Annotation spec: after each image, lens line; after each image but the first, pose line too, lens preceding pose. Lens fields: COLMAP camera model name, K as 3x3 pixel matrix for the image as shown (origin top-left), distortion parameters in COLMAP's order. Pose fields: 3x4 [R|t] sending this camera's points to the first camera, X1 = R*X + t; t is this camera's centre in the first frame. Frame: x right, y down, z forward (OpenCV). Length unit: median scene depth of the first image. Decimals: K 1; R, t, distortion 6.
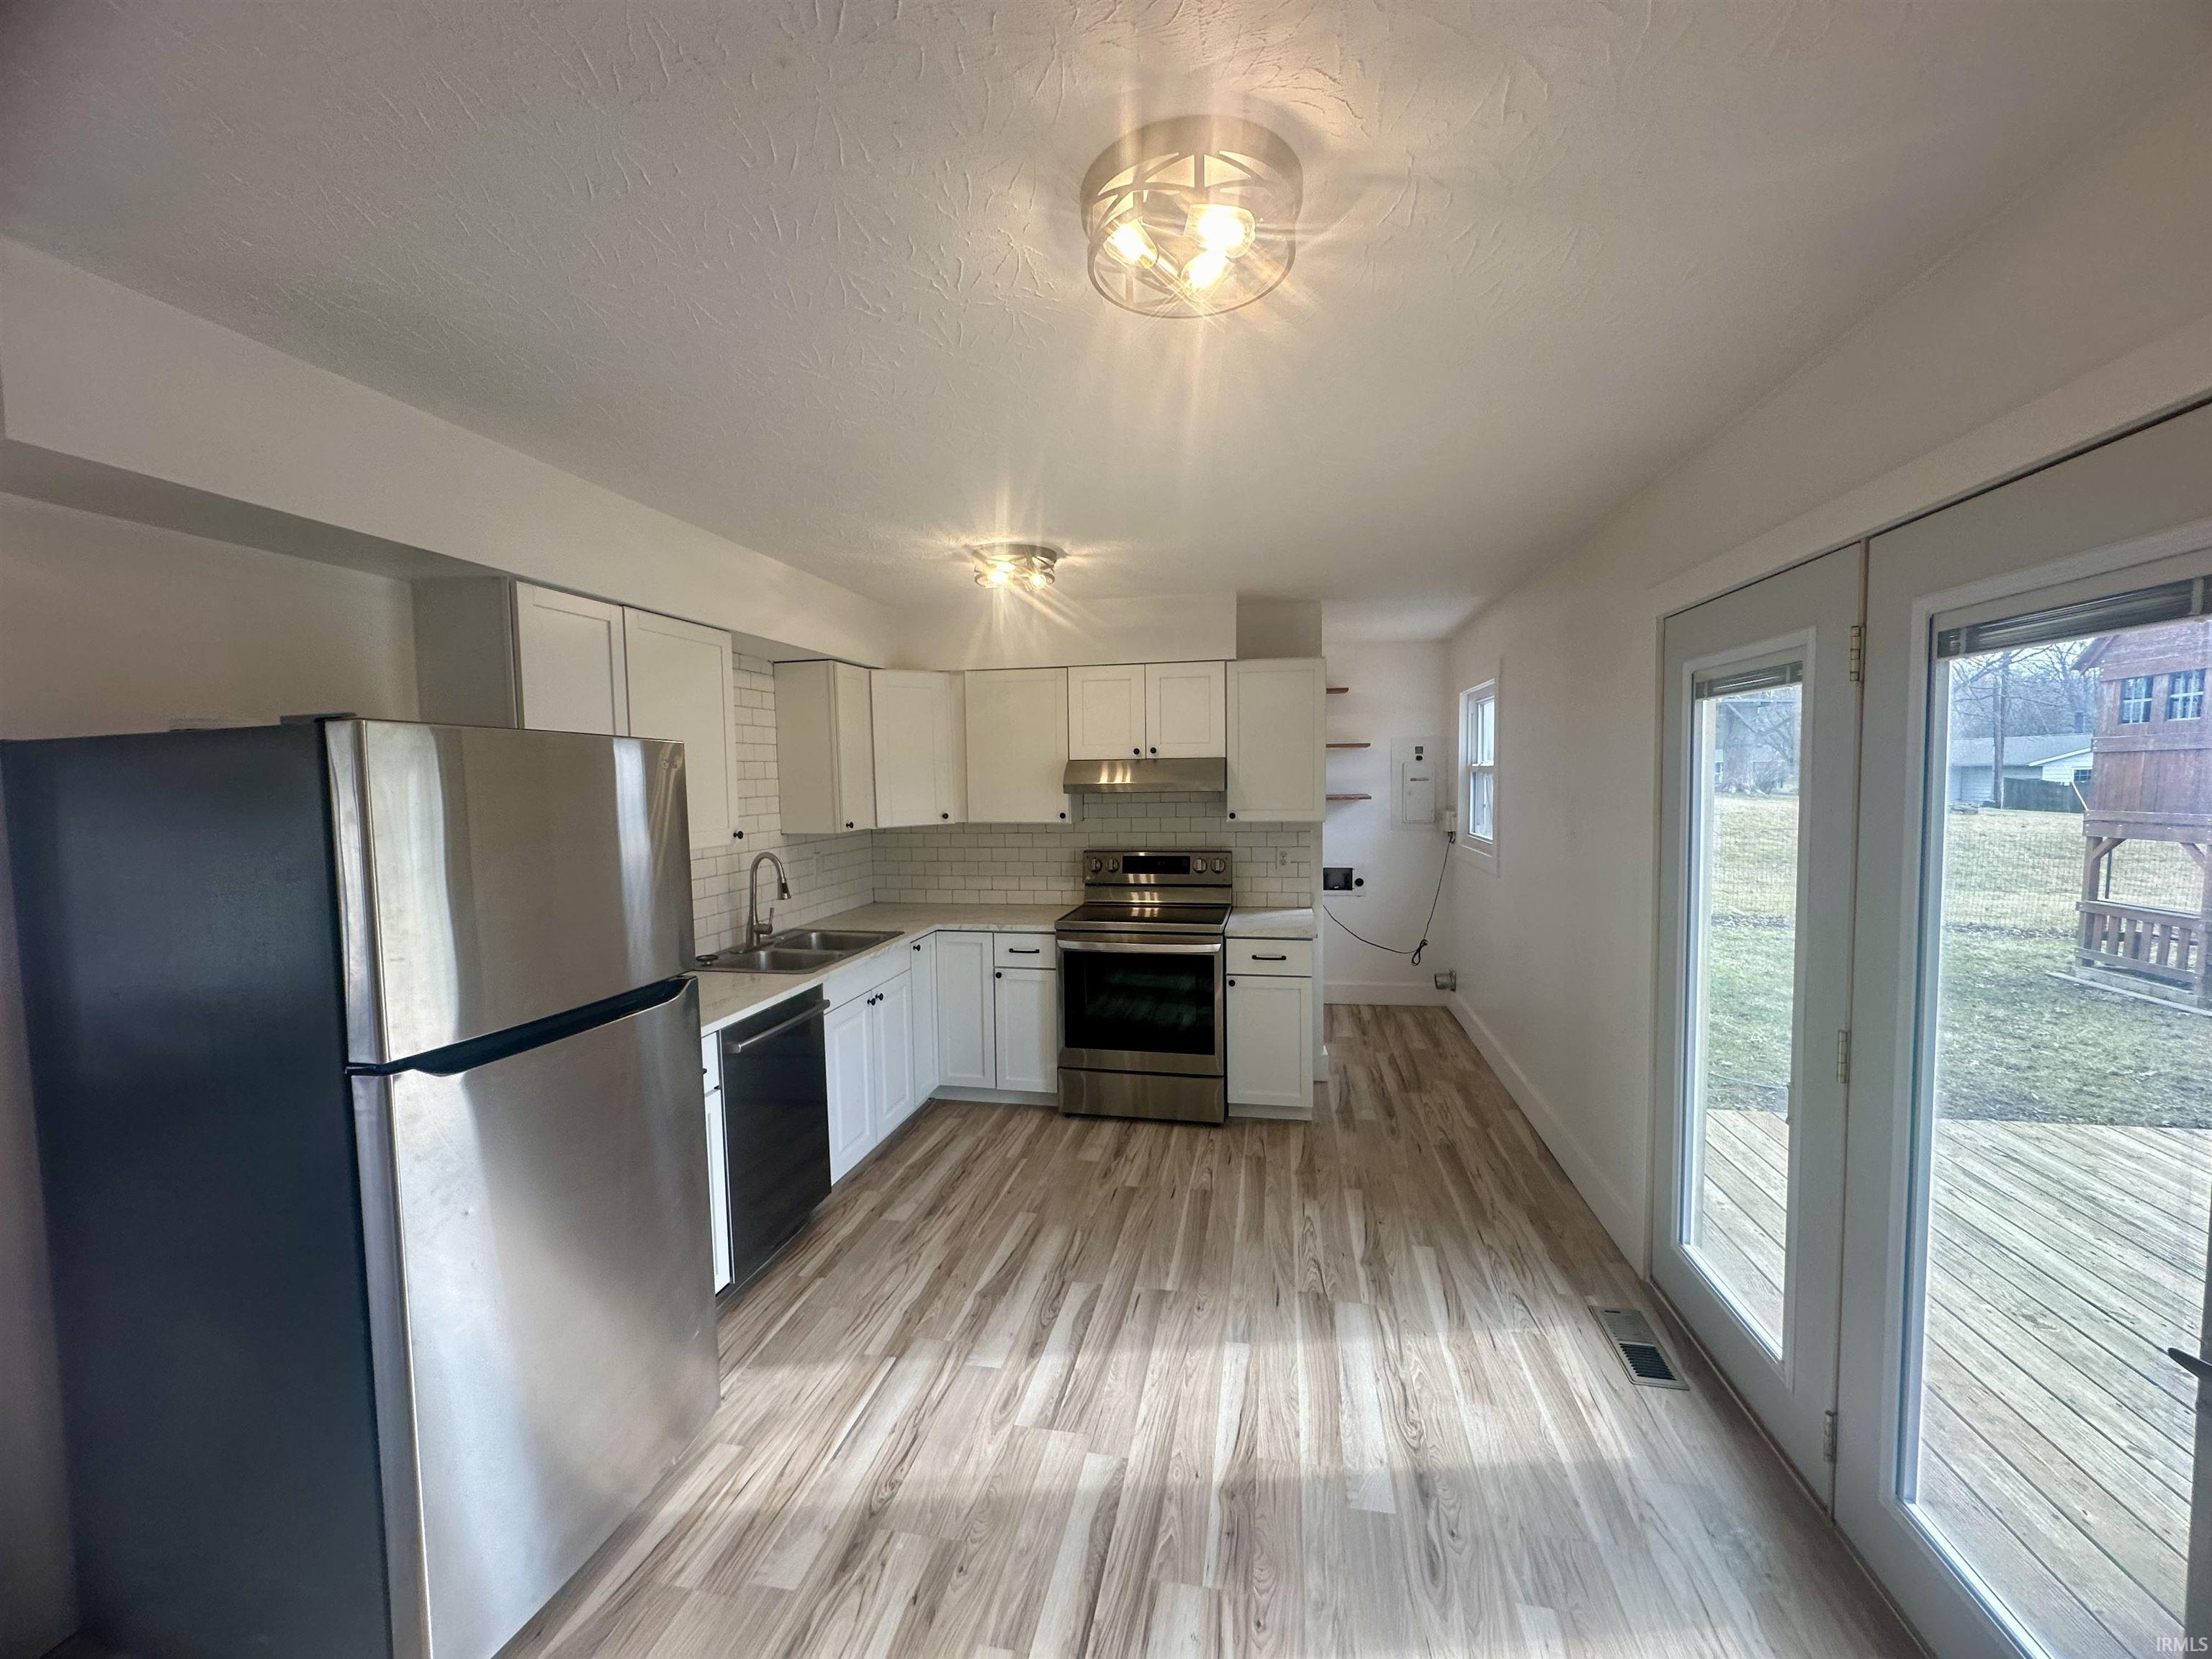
lens RADIAL K [[877.3, 0, 1099.5], [0, 877.3, 844.0], [0, 0, 1]] dist [-0.006643, 0.000847]
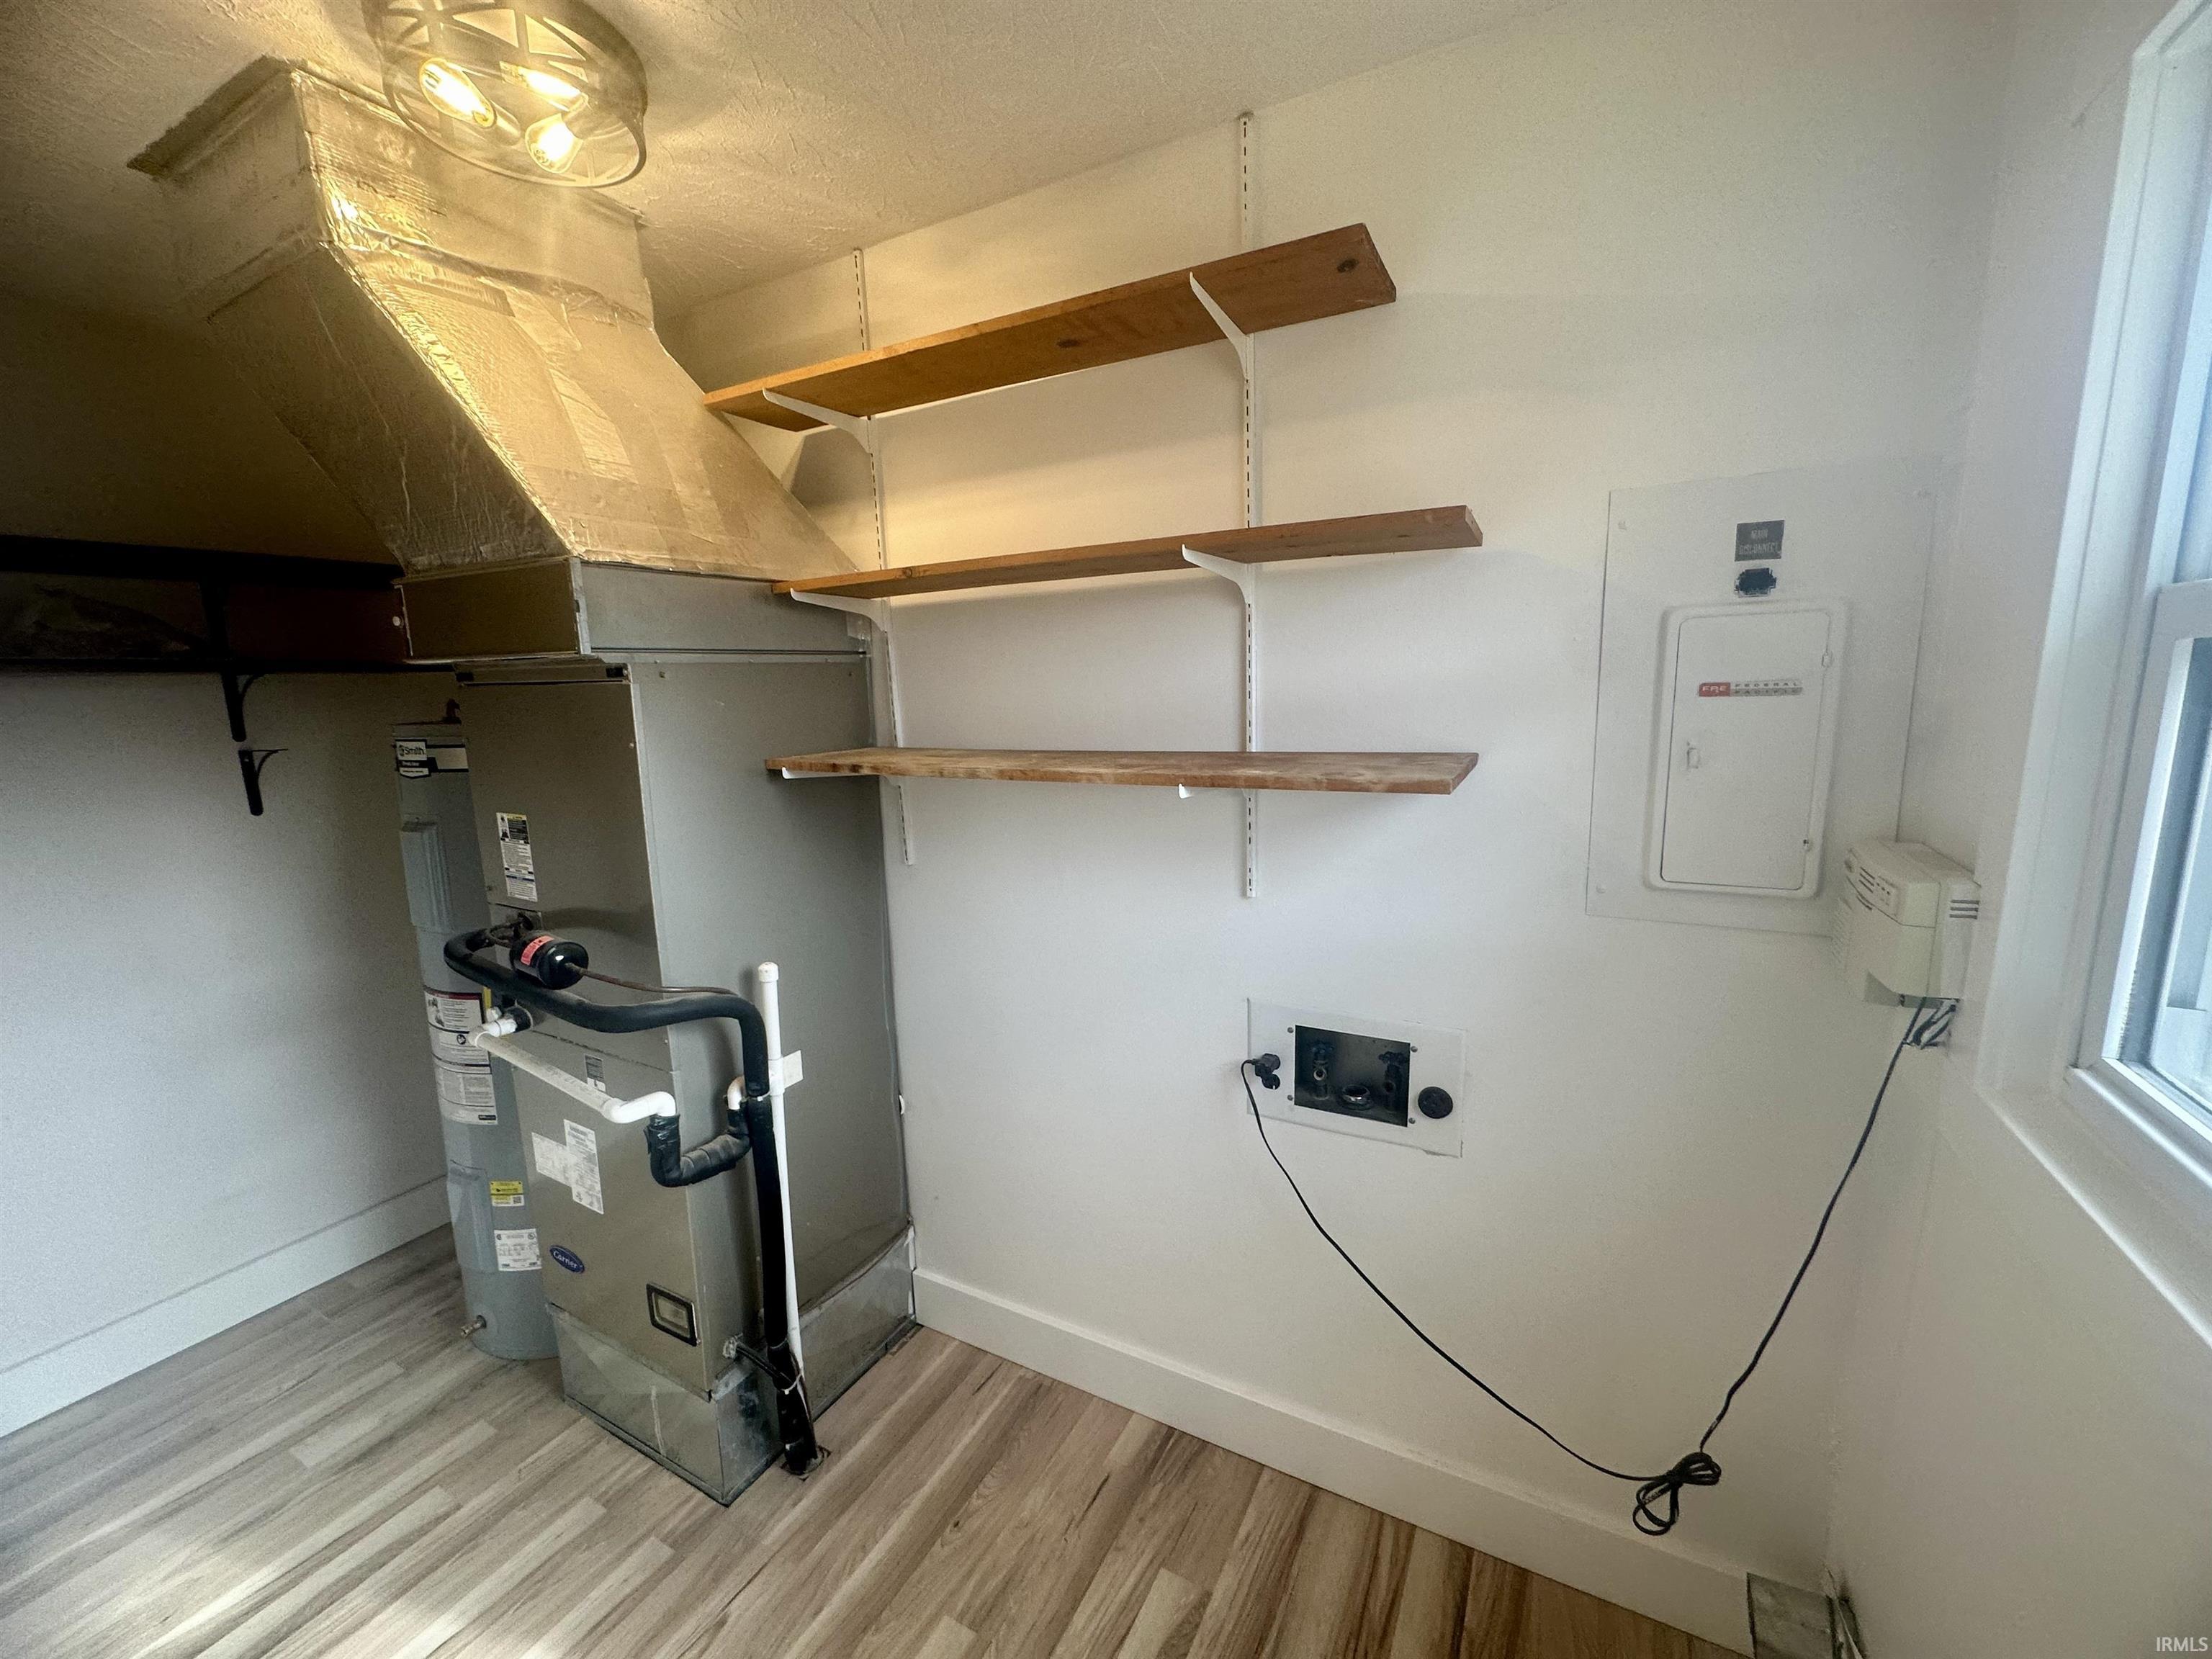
lens RADIAL K [[877.3, 0, 1104.8], [0, 877.3, 826.0], [0, 0, 1]] dist [-0.006643, 0.000847]
pose [[0.961544, 0.041134, -0.271552, 0.276651], [-0.013335, 0.994547, 0.103435, -0.061431], [0.274326, -0.095836, 0.956849, 0.758663]]
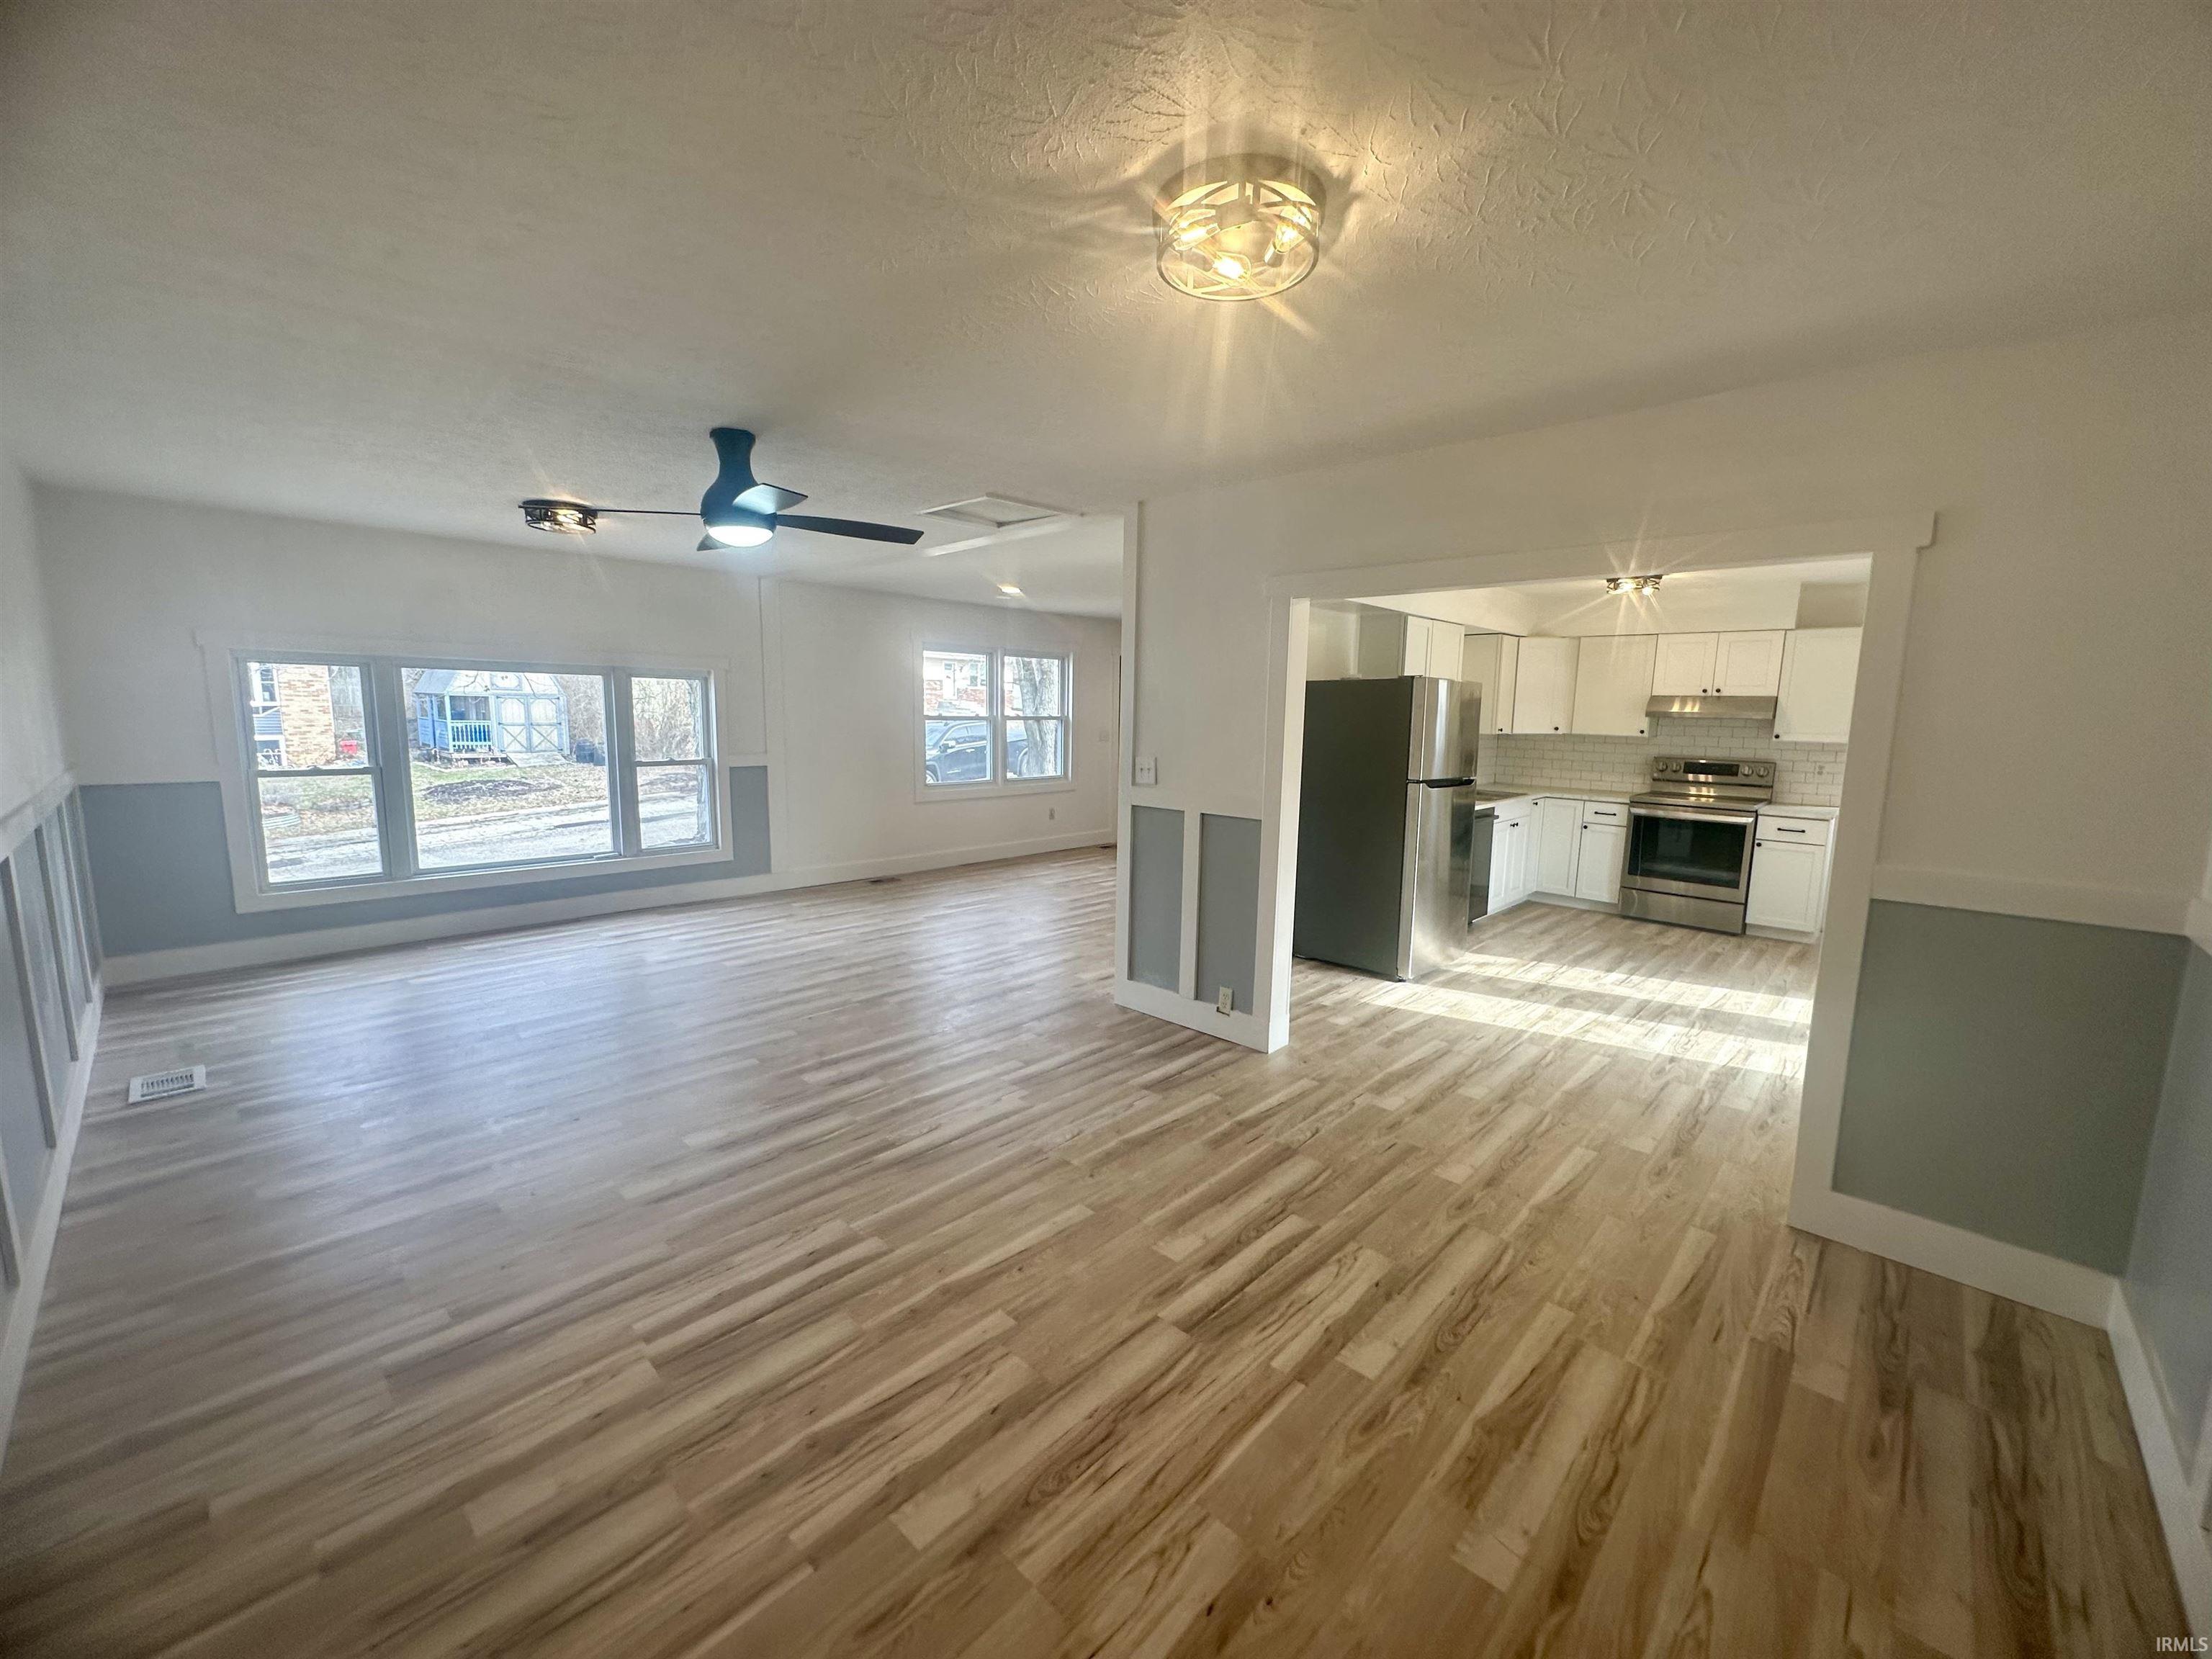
lens RADIAL K [[877.3, 0, 1105.1], [0, 877.3, 833.0], [0, 0, 1]] dist [-0.006643, 0.000847]
pose [[0.846522, 0.108007, -0.521283, -0.021638], [-0.072909, 0.993497, 0.087449, 0.085217], [0.527338, -0.036021, 0.848892, -0.869671]]
